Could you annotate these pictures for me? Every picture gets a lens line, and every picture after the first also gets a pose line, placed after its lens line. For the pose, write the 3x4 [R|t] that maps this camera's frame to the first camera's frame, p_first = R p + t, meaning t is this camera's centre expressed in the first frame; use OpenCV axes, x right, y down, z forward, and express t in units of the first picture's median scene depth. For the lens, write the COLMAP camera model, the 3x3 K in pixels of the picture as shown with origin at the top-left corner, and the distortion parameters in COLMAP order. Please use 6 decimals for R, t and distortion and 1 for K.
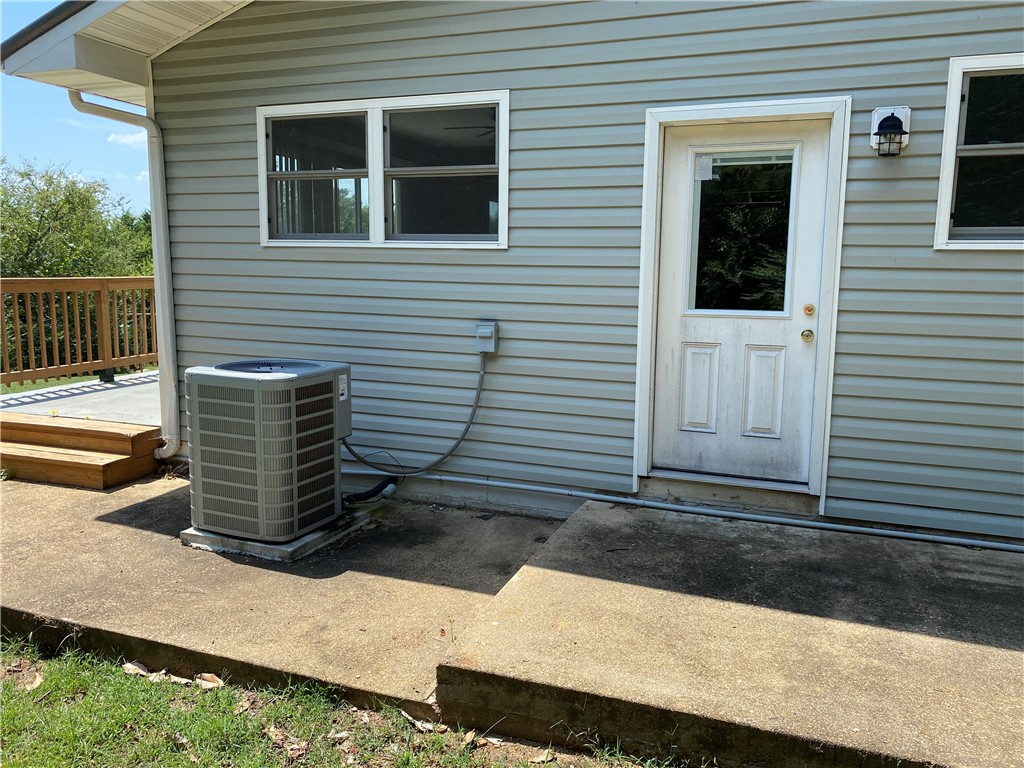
lens RADIAL K [[774.4, 0, 511.4], [0, 774.4, 386.1], [0, 0, 1]] dist [0.013293, -0.026701]
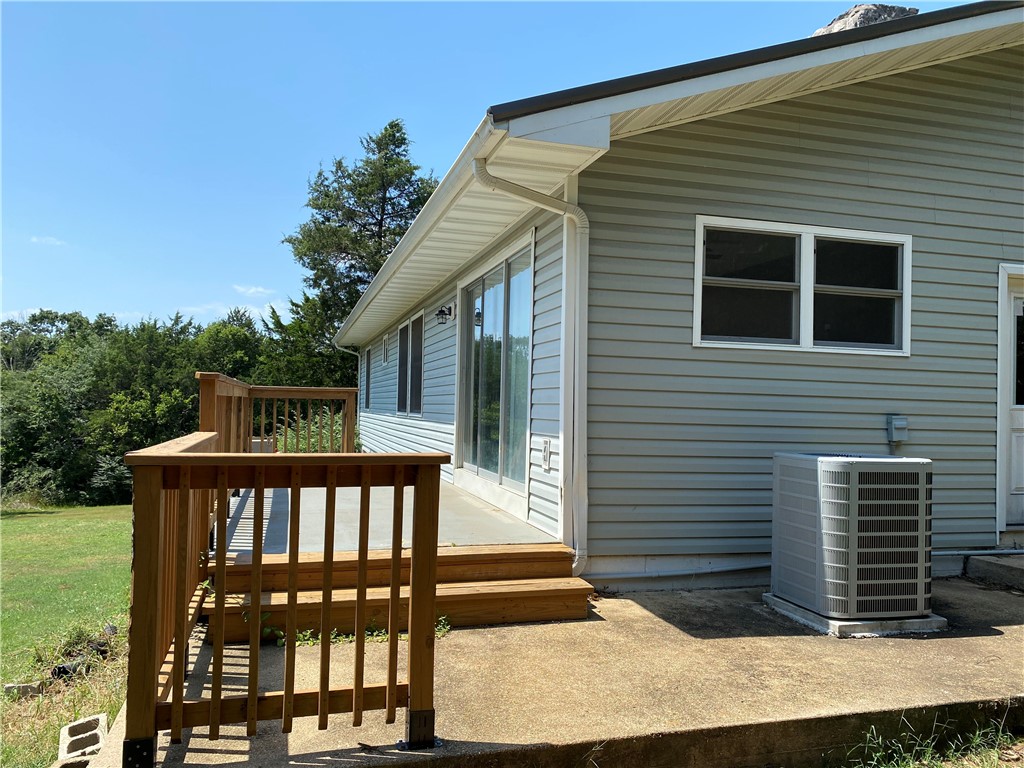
lens RADIAL K [[774.4, 0, 508.1], [0, 774.4, 386.4], [0, 0, 1]] dist [0.013293, -0.026701]
pose [[0.813706, 0.025414, 0.580720, -1.245198], [0.080127, 0.984602, -0.155363, 0.010982], [-0.575727, 0.172951, 0.799141, 0.384439]]
